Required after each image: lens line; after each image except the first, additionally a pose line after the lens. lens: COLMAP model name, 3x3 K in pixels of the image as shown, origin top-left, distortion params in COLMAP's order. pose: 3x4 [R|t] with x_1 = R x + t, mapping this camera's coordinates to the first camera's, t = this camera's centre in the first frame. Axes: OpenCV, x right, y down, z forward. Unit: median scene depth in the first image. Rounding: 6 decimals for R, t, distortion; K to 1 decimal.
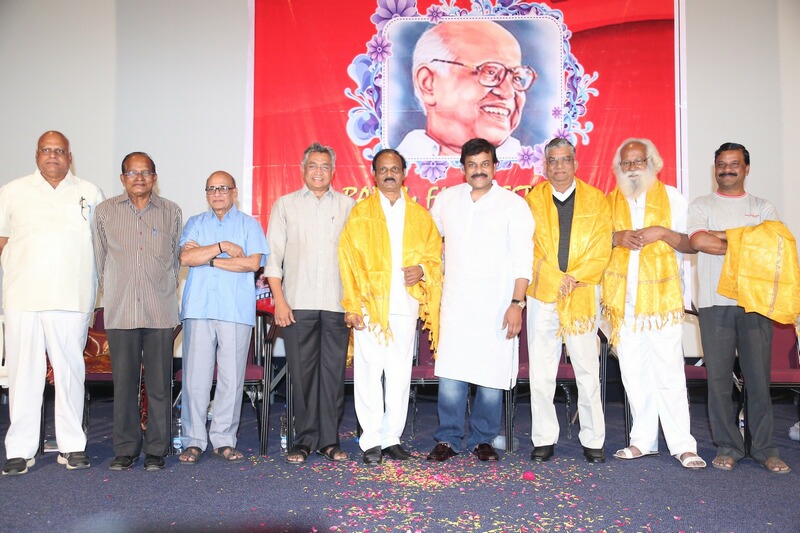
lens RADIAL K [[926.3, 0, 405.5], [0, 926.3, 268.2], [0, 0, 1]] dist [-0.056483, -0.011326]
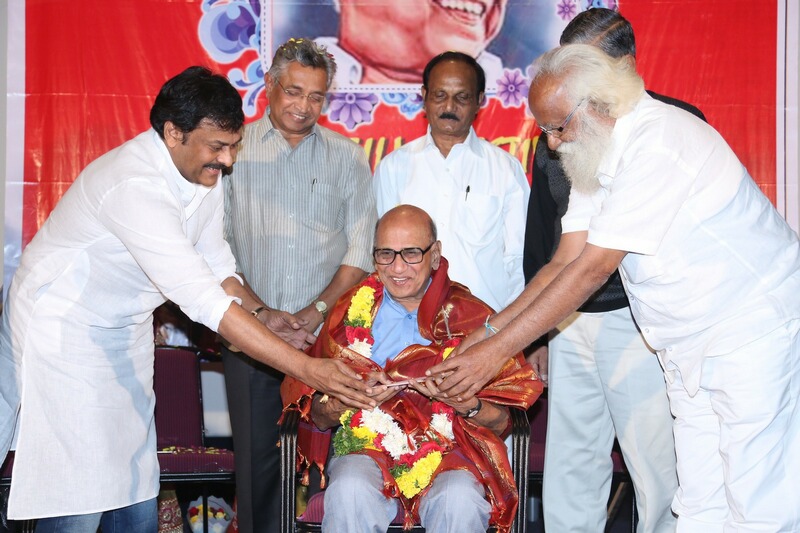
lens RADIAL K [[920.5, 0, 401.8], [0, 920.5, 265.7], [0, 0, 1]] dist [0.067736, 0.049305]
pose [[0.999261, 0.008071, 0.037569, 0.041095], [-0.007347, 0.999785, -0.019378, 0.002417], [-0.037718, 0.019087, 0.999106, 0.429089]]
